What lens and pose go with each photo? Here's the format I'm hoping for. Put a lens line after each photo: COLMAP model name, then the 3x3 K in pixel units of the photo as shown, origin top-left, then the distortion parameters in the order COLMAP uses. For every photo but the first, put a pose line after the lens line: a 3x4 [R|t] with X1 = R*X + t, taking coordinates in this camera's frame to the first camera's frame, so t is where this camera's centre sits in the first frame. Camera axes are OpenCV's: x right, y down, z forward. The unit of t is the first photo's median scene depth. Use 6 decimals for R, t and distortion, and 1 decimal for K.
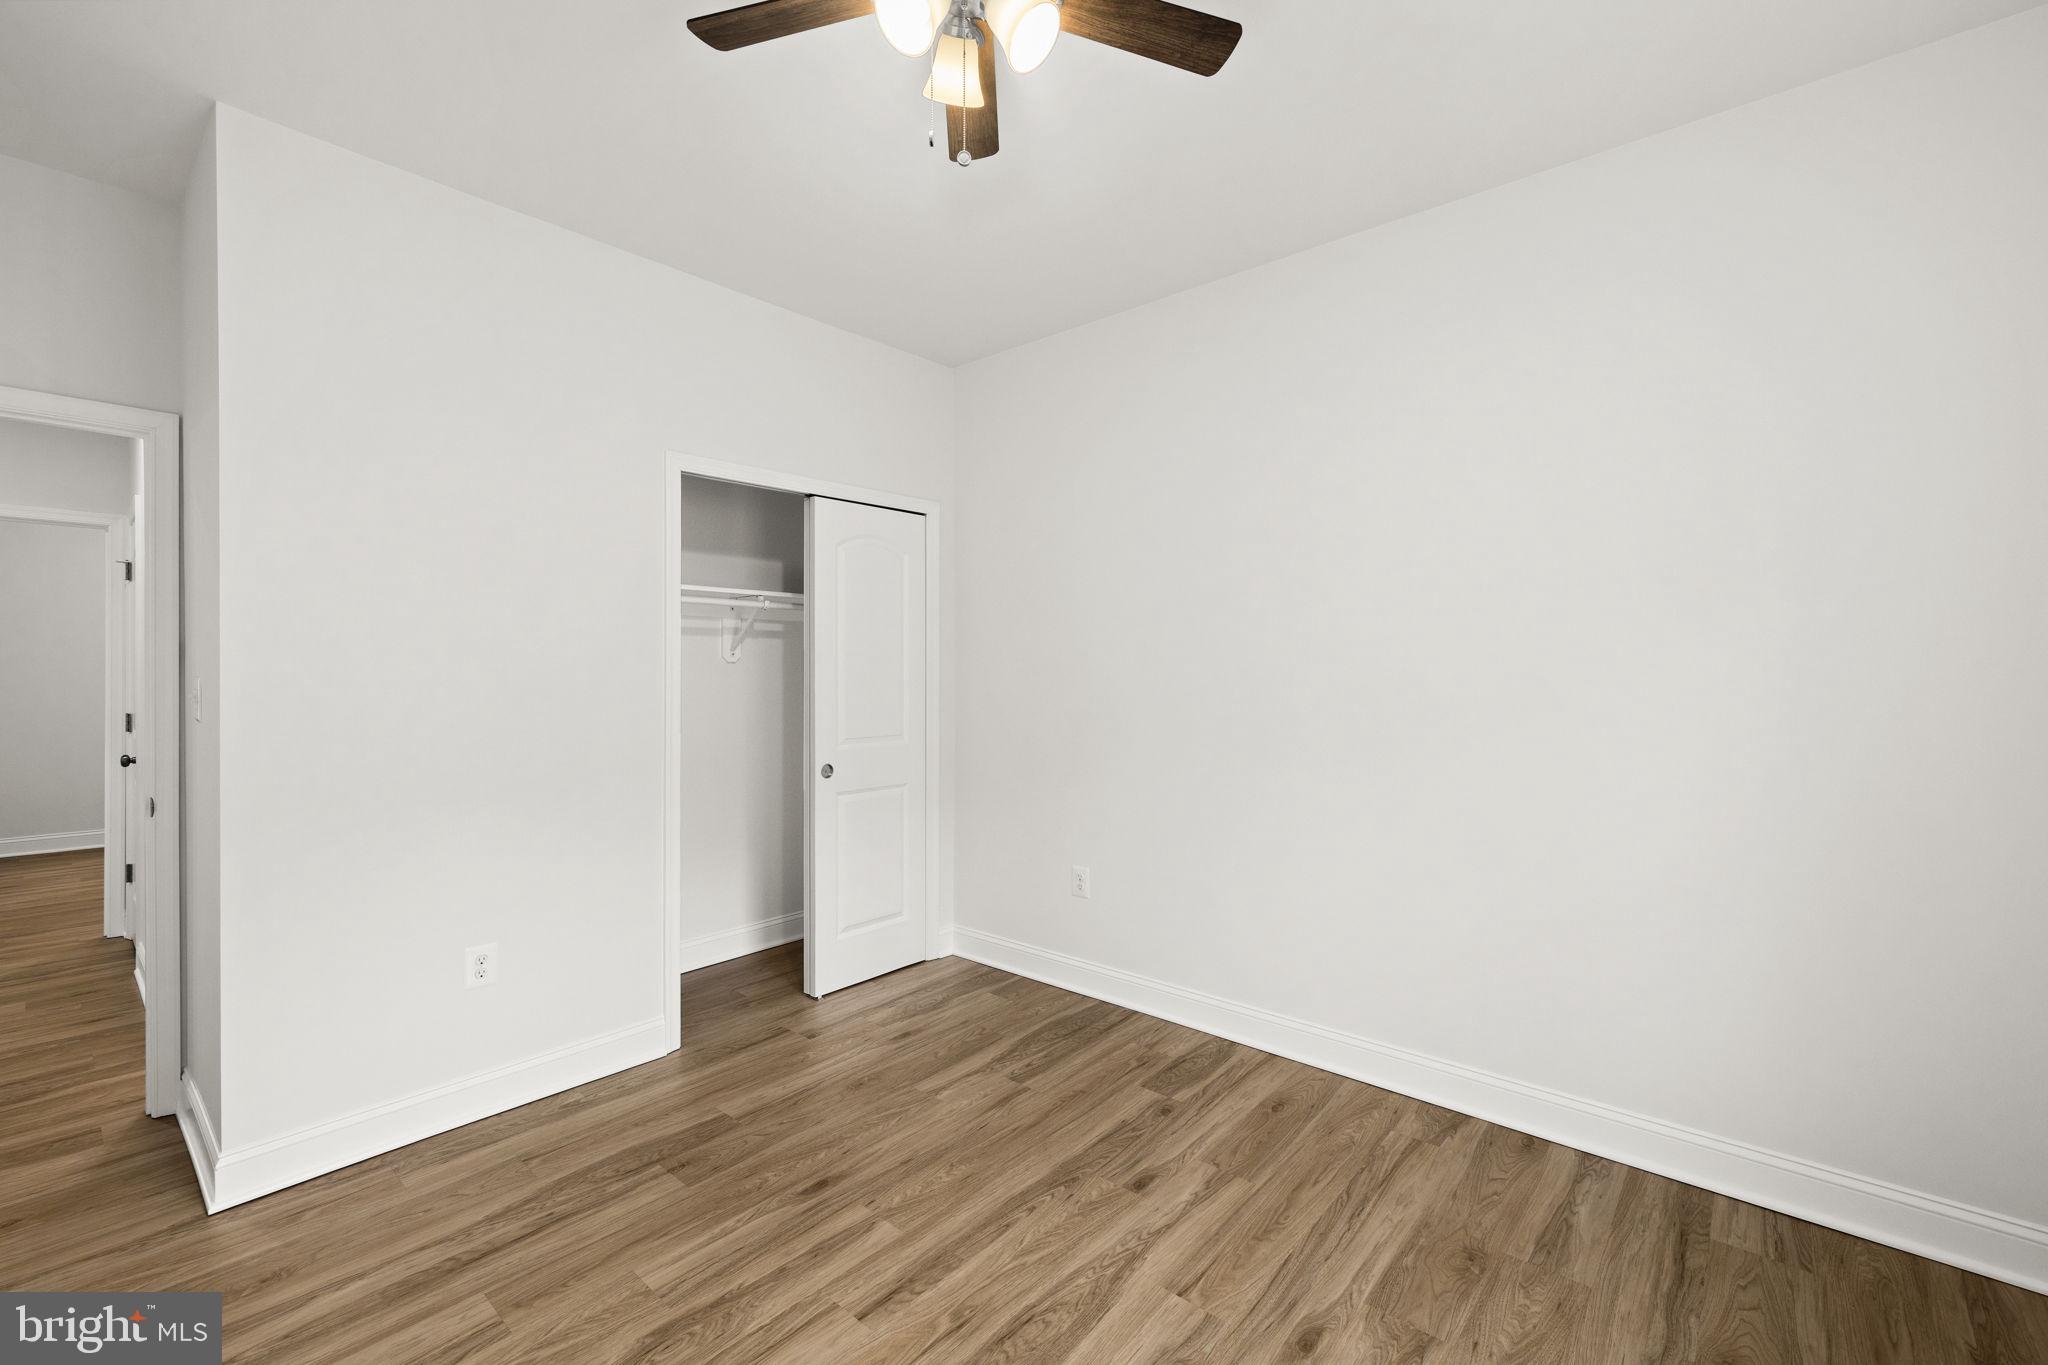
lens RADIAL K [[863.6, 0, 1022.8], [0, 863.6, 680.1], [0, 0, 1]] dist [-0.002029, -0.000760]
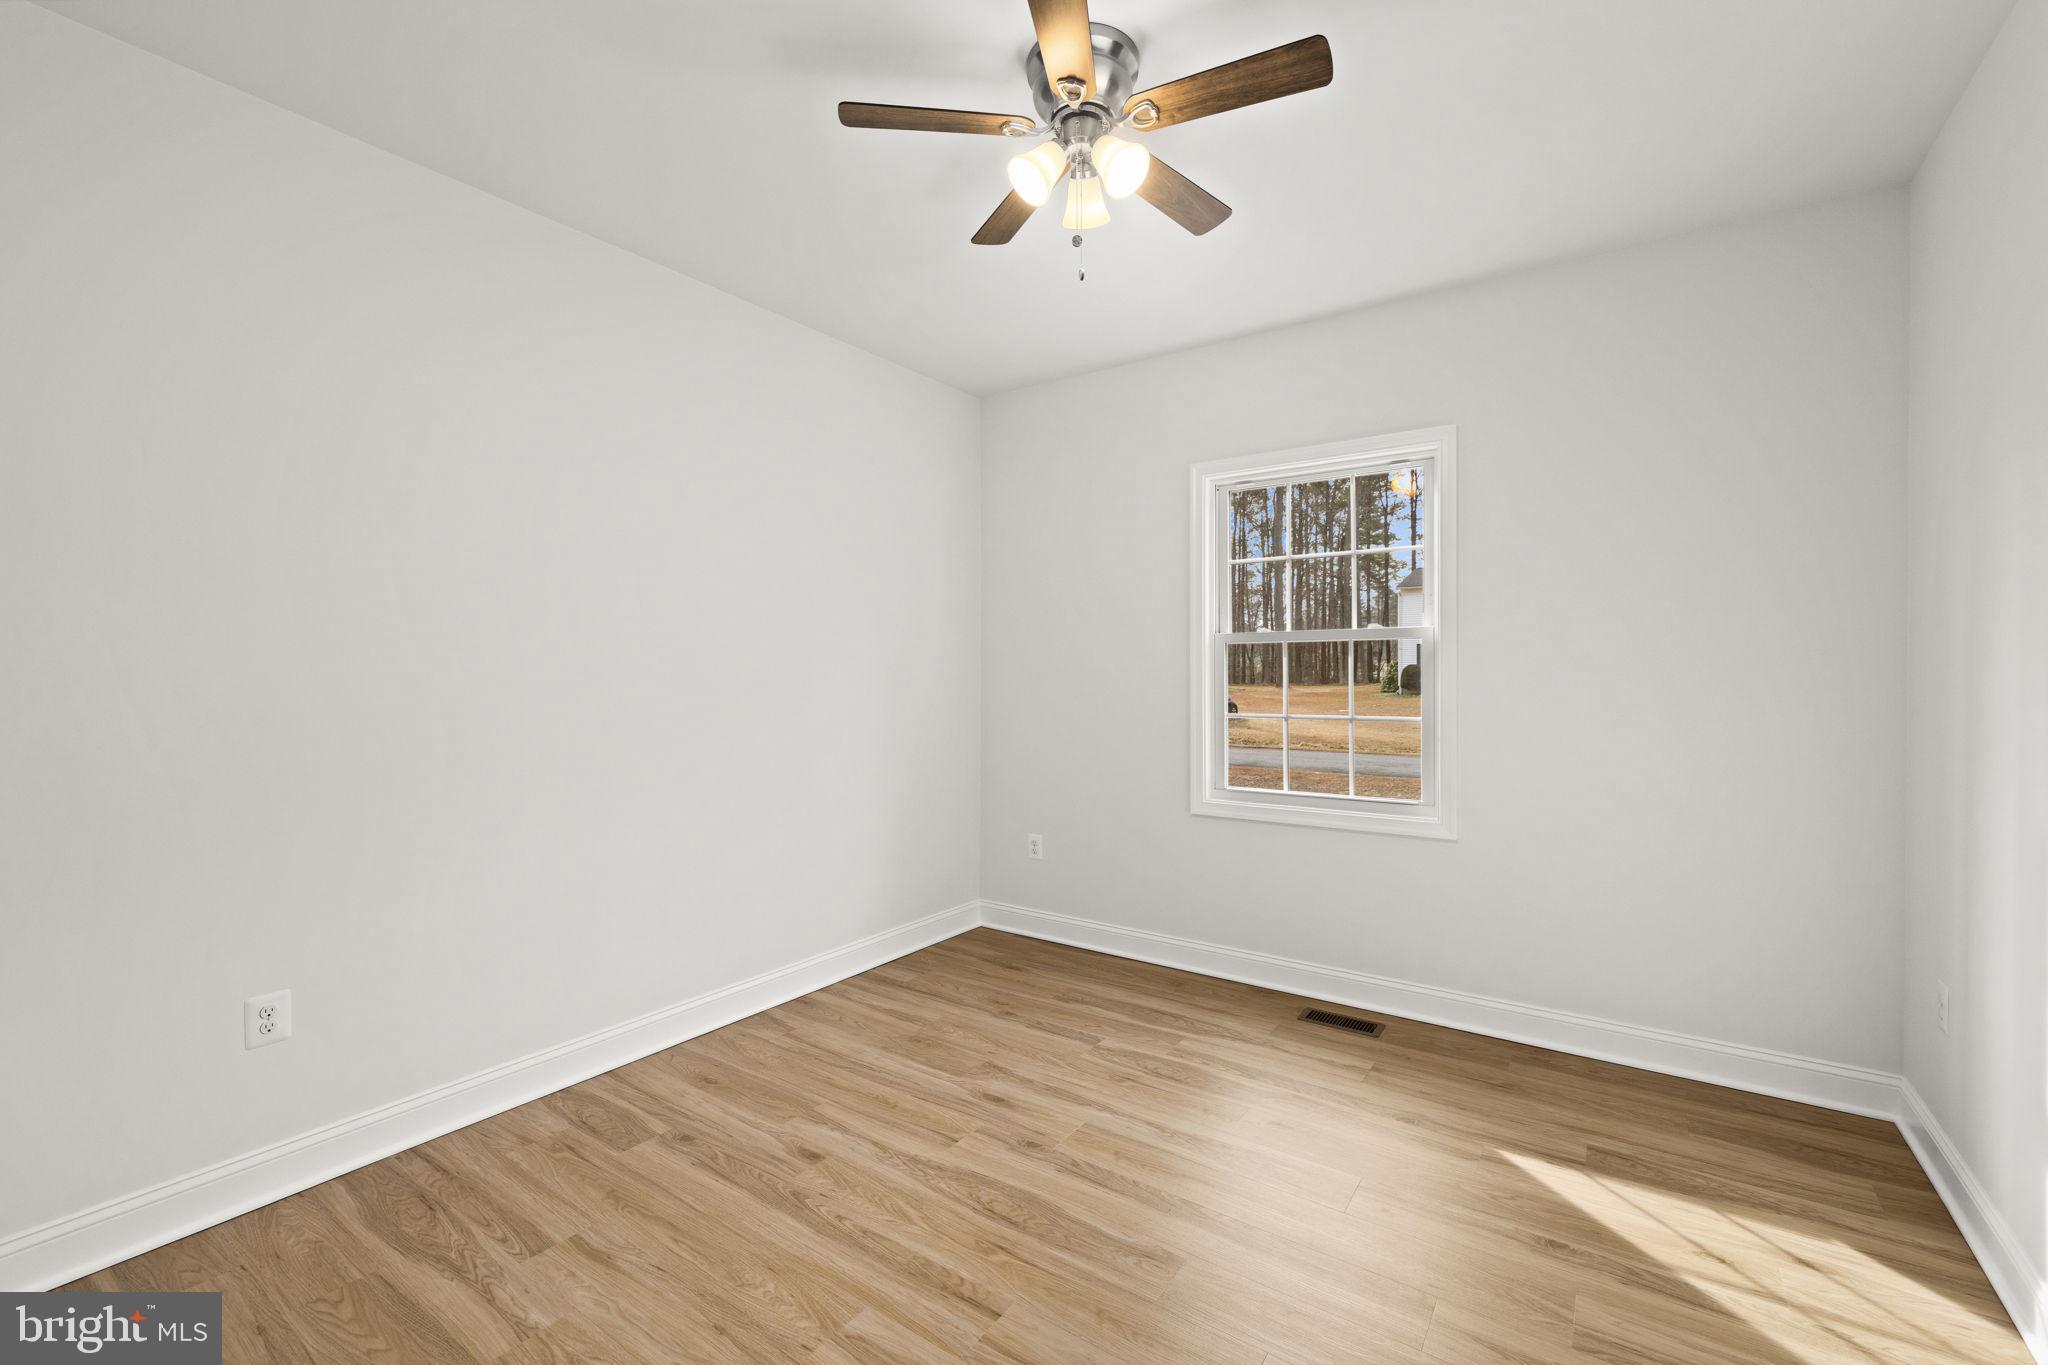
lens RADIAL K [[863.6, 0, 1023.3], [0, 863.6, 677.3], [0, 0, 1]] dist [-0.002029, -0.000760]
pose [[-0.100278, -0.009223, 0.994917, -0.973000], [0.018700, 0.999763, 0.011153, -0.006631], [-0.994784, 0.019723, -0.100082, 0.874257]]
